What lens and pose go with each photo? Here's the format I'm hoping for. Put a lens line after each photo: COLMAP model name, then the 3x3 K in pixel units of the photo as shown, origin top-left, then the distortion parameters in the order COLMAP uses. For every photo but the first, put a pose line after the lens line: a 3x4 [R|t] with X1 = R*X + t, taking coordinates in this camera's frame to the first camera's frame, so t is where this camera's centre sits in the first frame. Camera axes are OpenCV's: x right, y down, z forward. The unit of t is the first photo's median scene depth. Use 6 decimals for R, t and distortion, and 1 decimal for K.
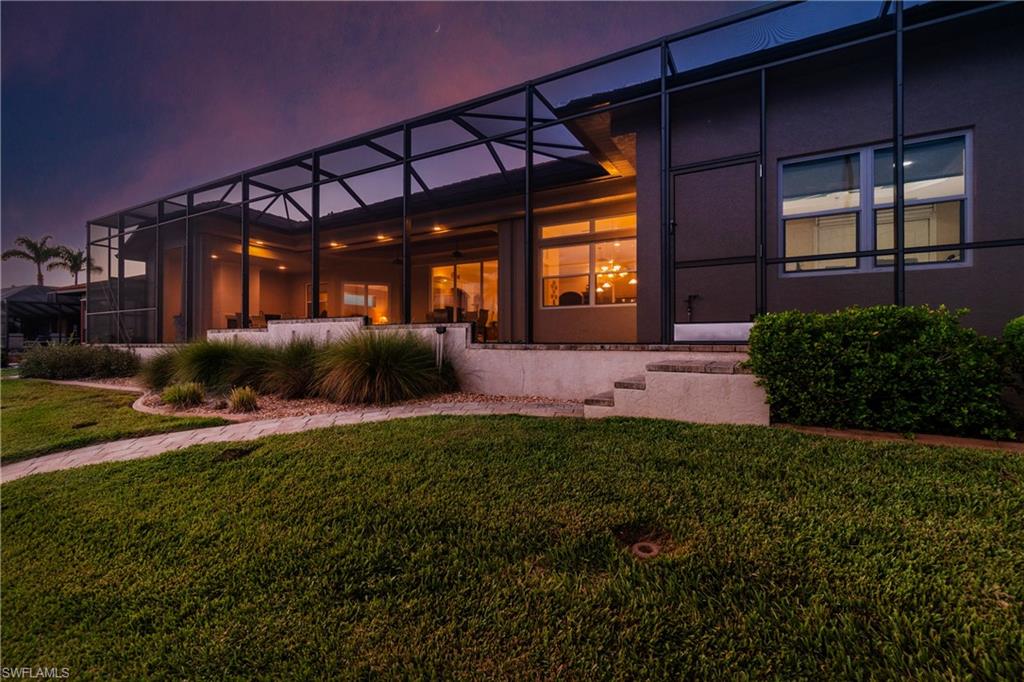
lens RADIAL K [[439.9, 0, 512.0], [0, 439.9, 341.0], [0, 0, 1]] dist [0.014018, -0.000019]
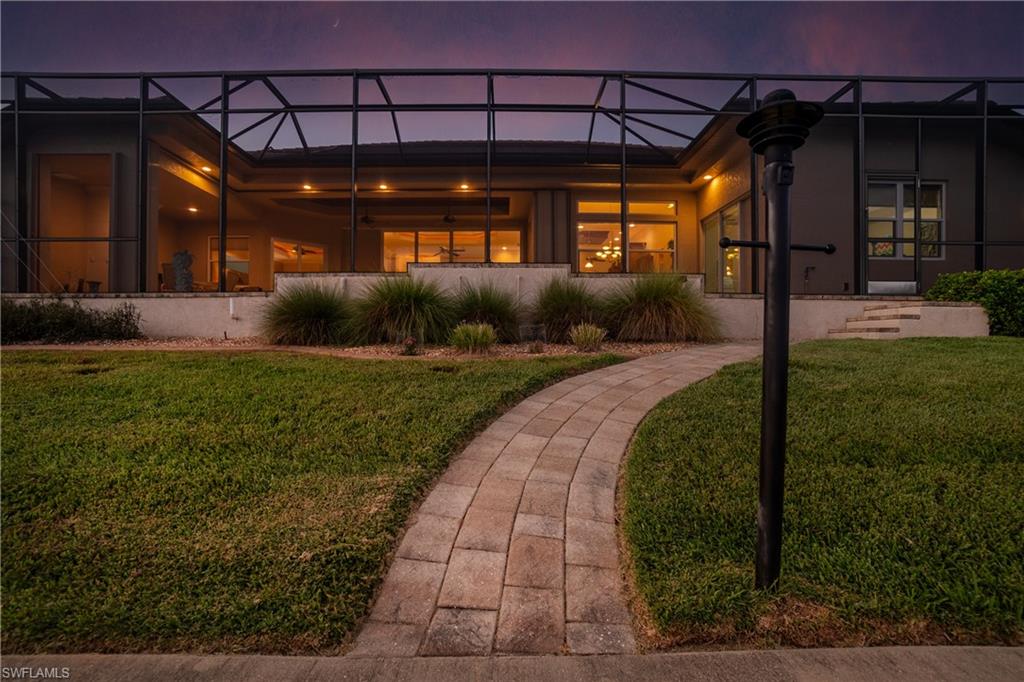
lens RADIAL K [[450.9, 0, 512.0], [0, 450.9, 341.0], [0, 0, 1]] dist [-0.021753, 0.000360]
pose [[0.876557, 0.002413, 0.481291, -0.722435], [-0.005794, 0.999968, 0.005539, 0.083576], [-0.481262, -0.007644, 0.876543, 0.168299]]
